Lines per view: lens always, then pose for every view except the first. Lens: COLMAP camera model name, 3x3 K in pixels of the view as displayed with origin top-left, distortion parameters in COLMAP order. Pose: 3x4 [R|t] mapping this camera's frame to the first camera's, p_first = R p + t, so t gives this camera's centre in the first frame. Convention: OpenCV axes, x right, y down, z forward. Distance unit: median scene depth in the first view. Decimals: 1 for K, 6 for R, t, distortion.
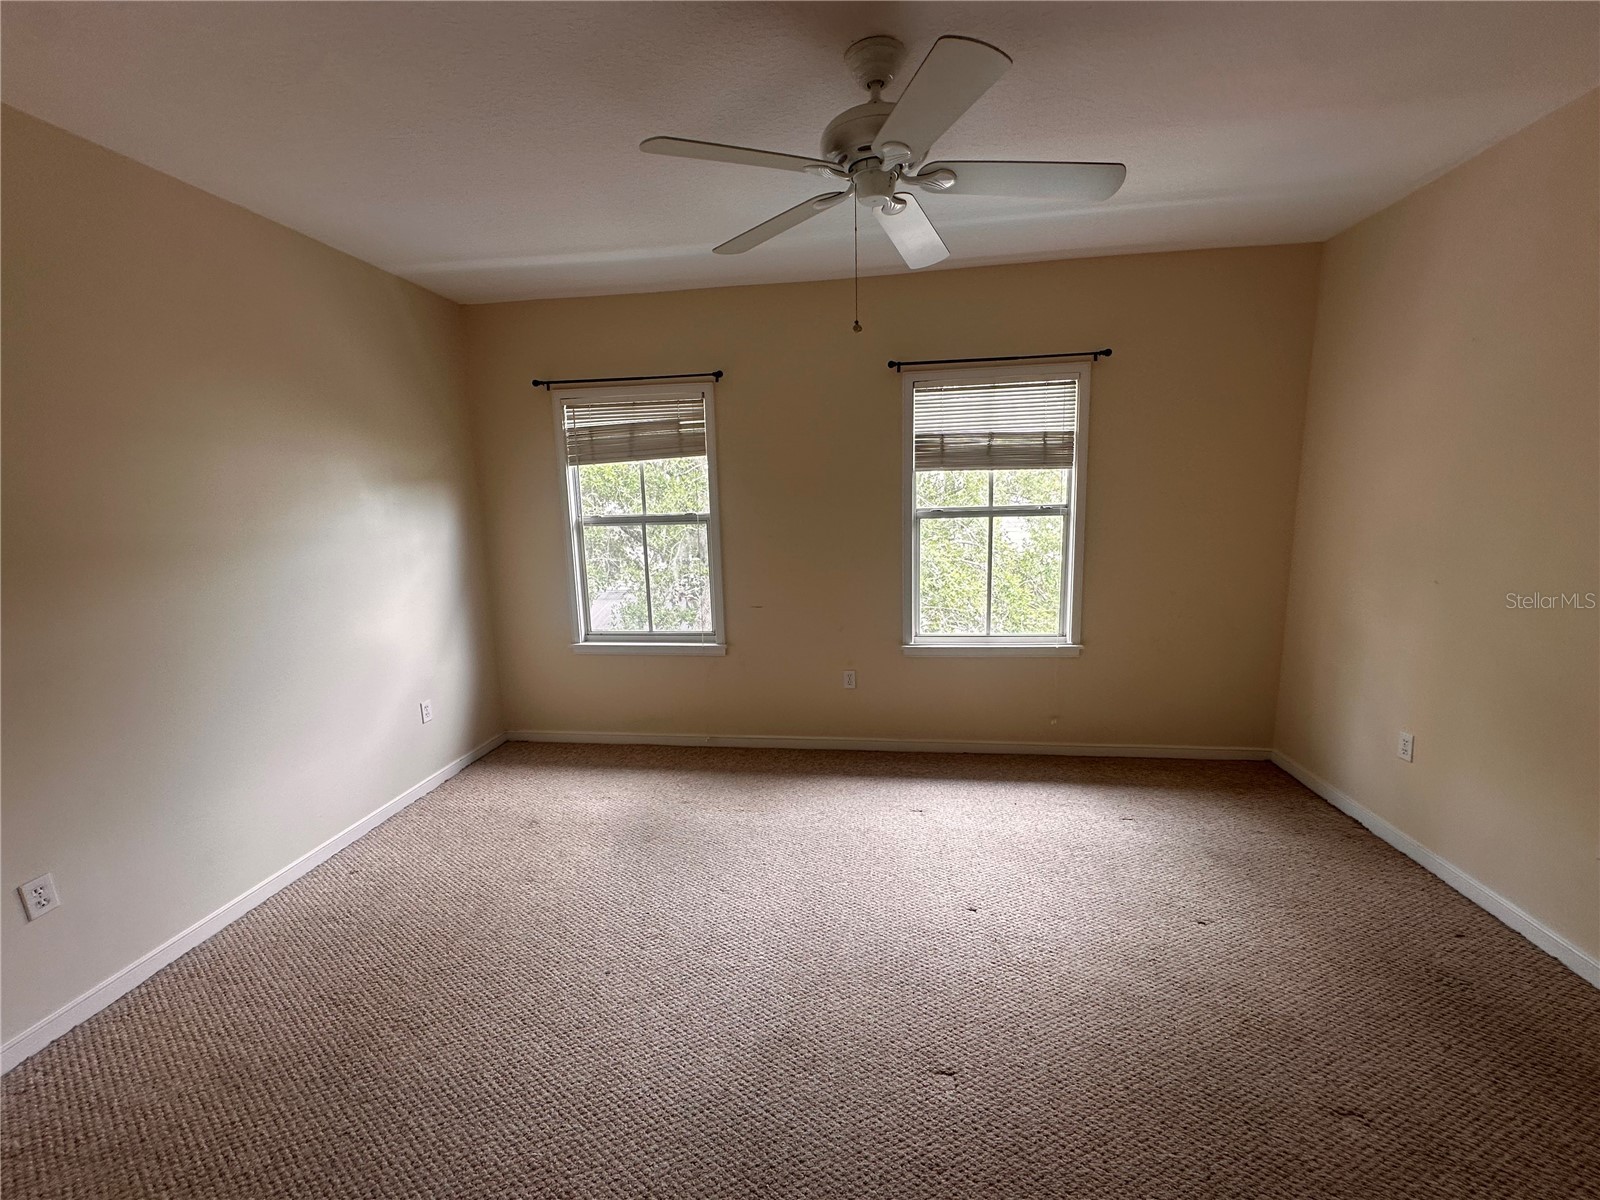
lens RADIAL K [[638.9, 0, 793.0], [0, 638.9, 597.7], [0, 0, 1]] dist [-0.002868, 0.000257]
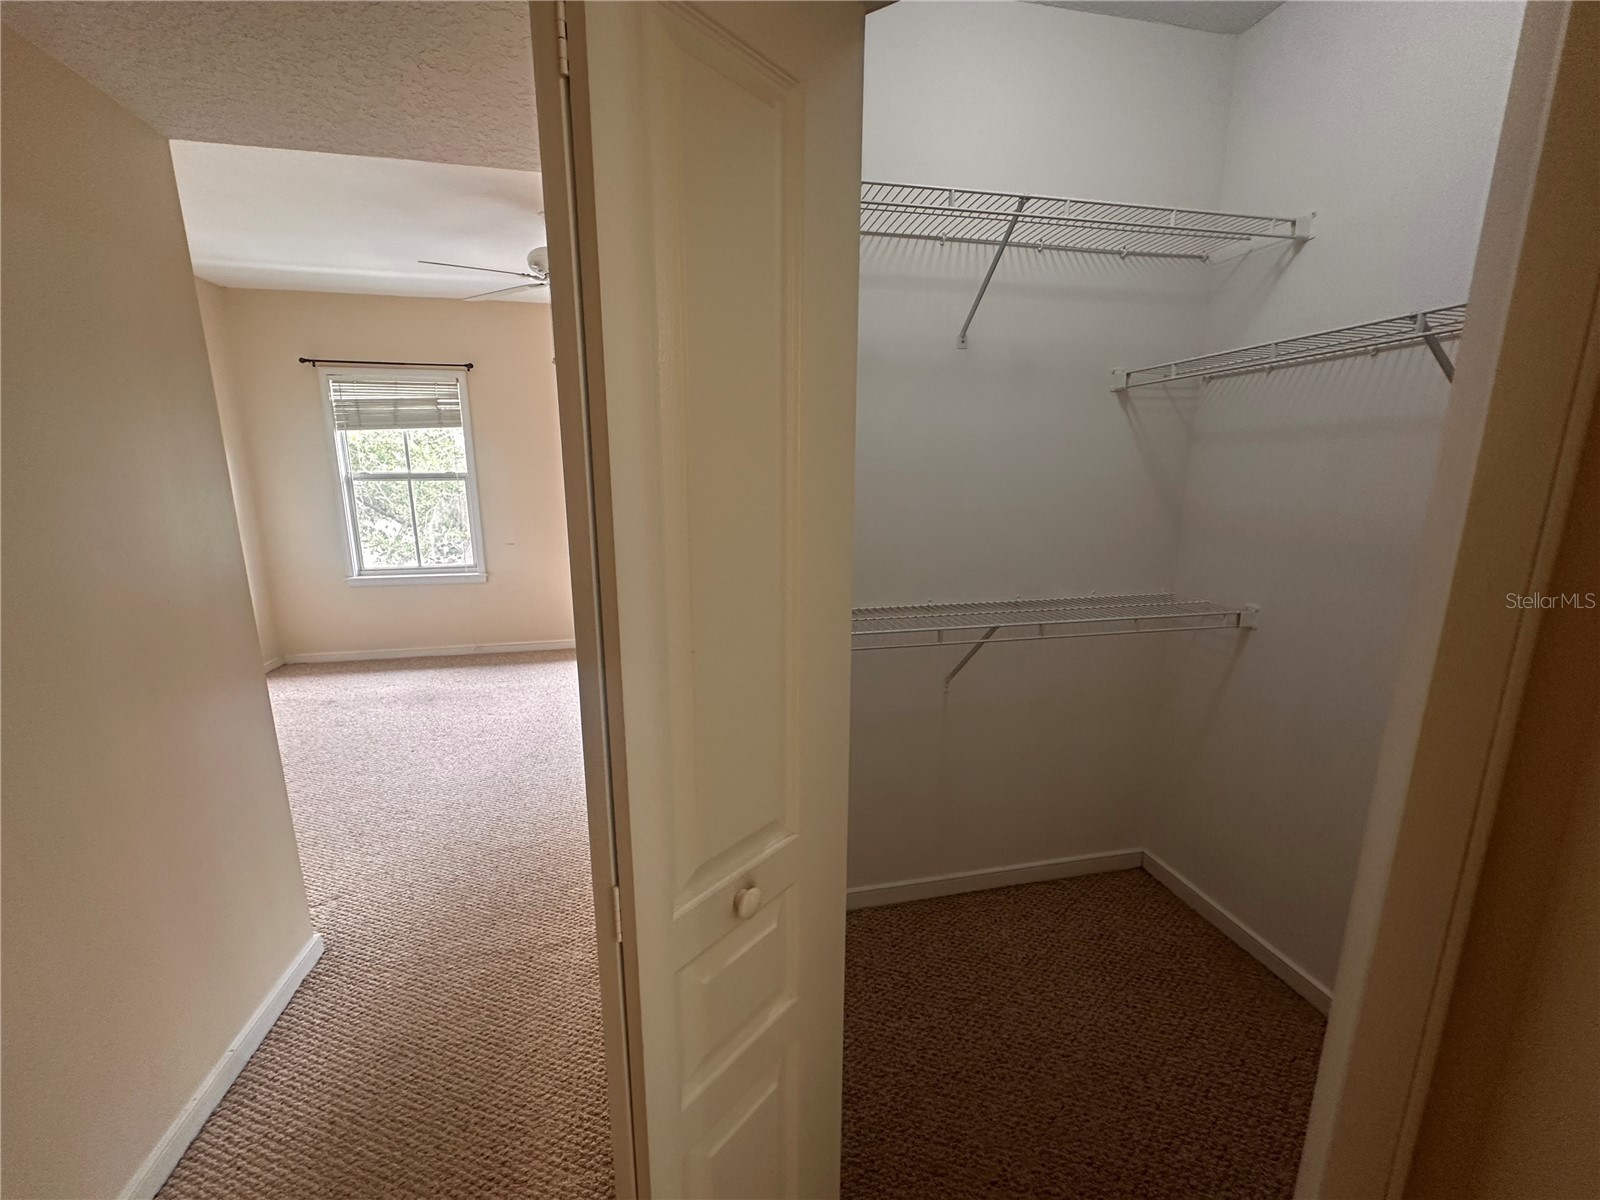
lens RADIAL K [[638.9, 0, 797.6], [0, 638.9, 600.3], [0, 0, 1]] dist [-0.002868, 0.000257]
pose [[0.939771, -0.041215, 0.339310, 0.049661], [0.029672, 0.998793, 0.039139, 0.096344], [-0.340513, -0.026714, 0.939860, -0.455597]]
